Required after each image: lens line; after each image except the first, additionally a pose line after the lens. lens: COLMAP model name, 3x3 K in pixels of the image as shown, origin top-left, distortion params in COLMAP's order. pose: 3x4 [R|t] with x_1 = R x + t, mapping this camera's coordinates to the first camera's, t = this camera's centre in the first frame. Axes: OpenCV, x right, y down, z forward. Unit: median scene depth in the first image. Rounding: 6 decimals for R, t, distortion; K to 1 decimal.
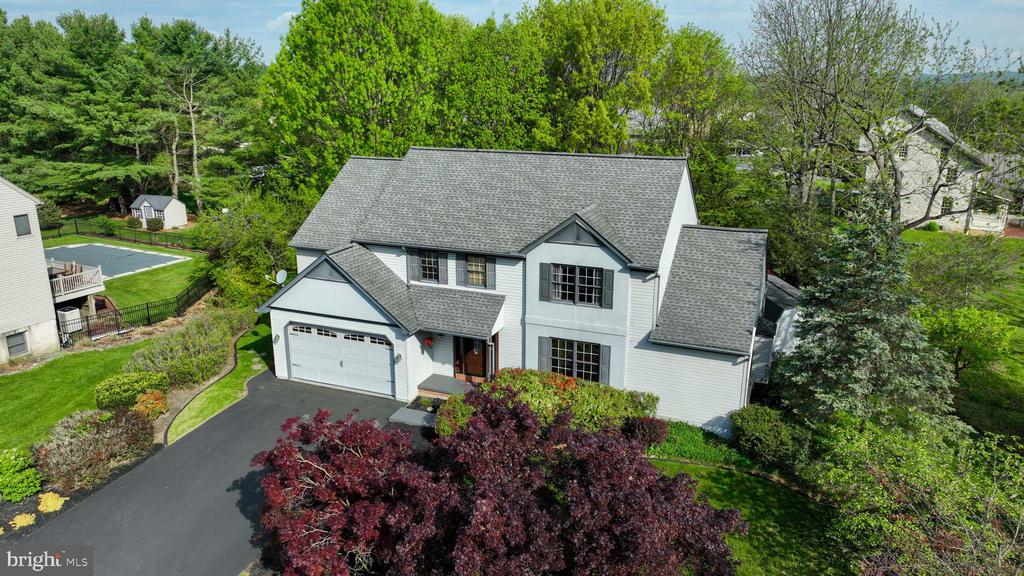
lens RADIAL K [[718.7, 0, 511.5], [0, 718.7, 286.0], [0, 0, 1]] dist [0.008653, 0.004702]
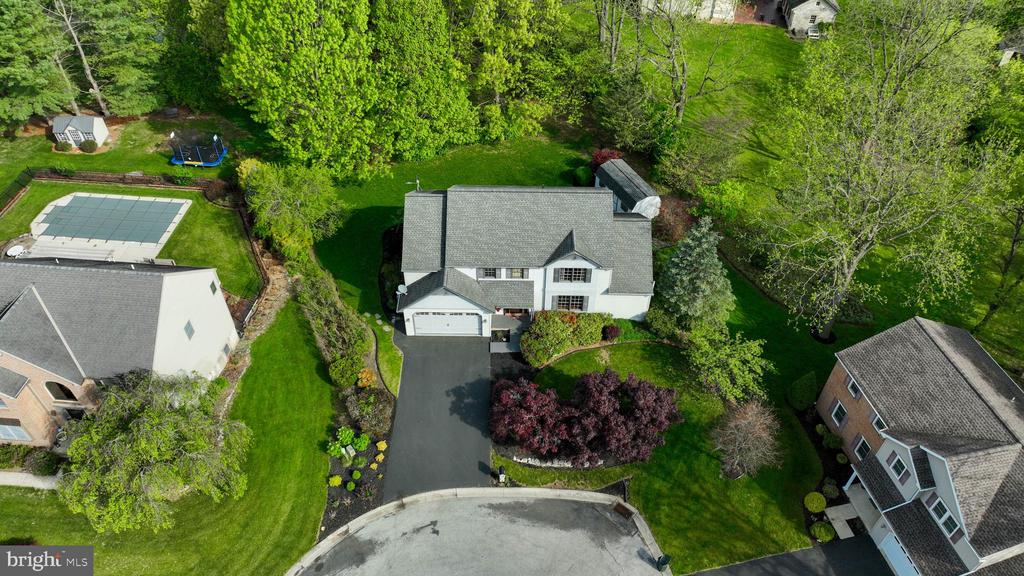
lens RADIAL K [[718.7, 0, 510.2], [0, 718.7, 289.8], [0, 0, 1]] dist [0.008653, 0.004702]
pose [[0.930130, -0.258266, 0.261067, -0.595414], [0.099114, 0.861079, 0.498718, -0.963936], [-0.353602, -0.437998, 0.826513, -0.618969]]
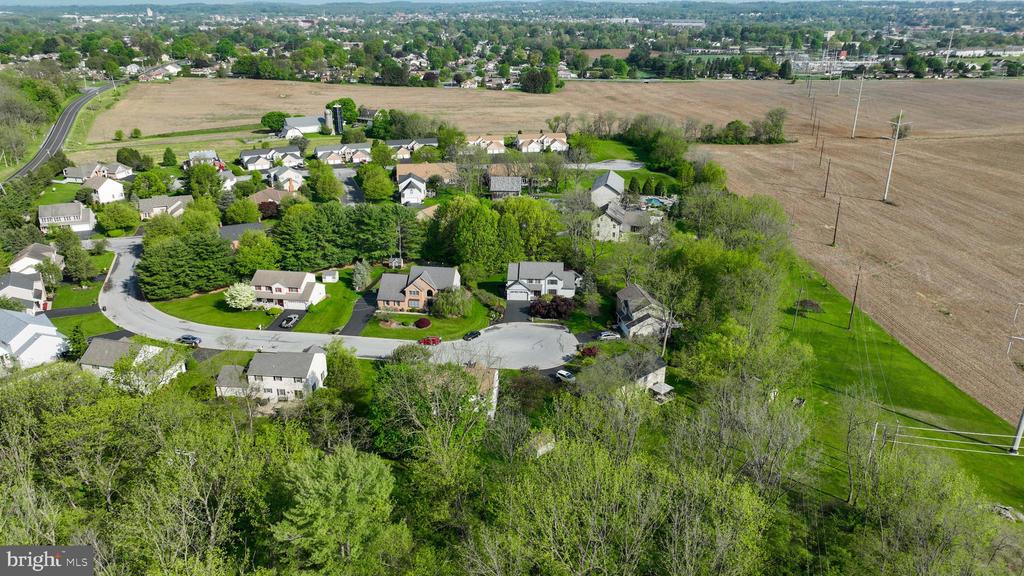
lens RADIAL K [[718.7, 0, 513.0], [0, 718.7, 287.9], [0, 0, 1]] dist [0.008653, 0.004702]
pose [[0.947921, -0.121605, 0.294376, -2.475984], [0.092007, 0.989390, 0.112437, -0.808806], [-0.304926, -0.079497, 0.949052, -5.917828]]
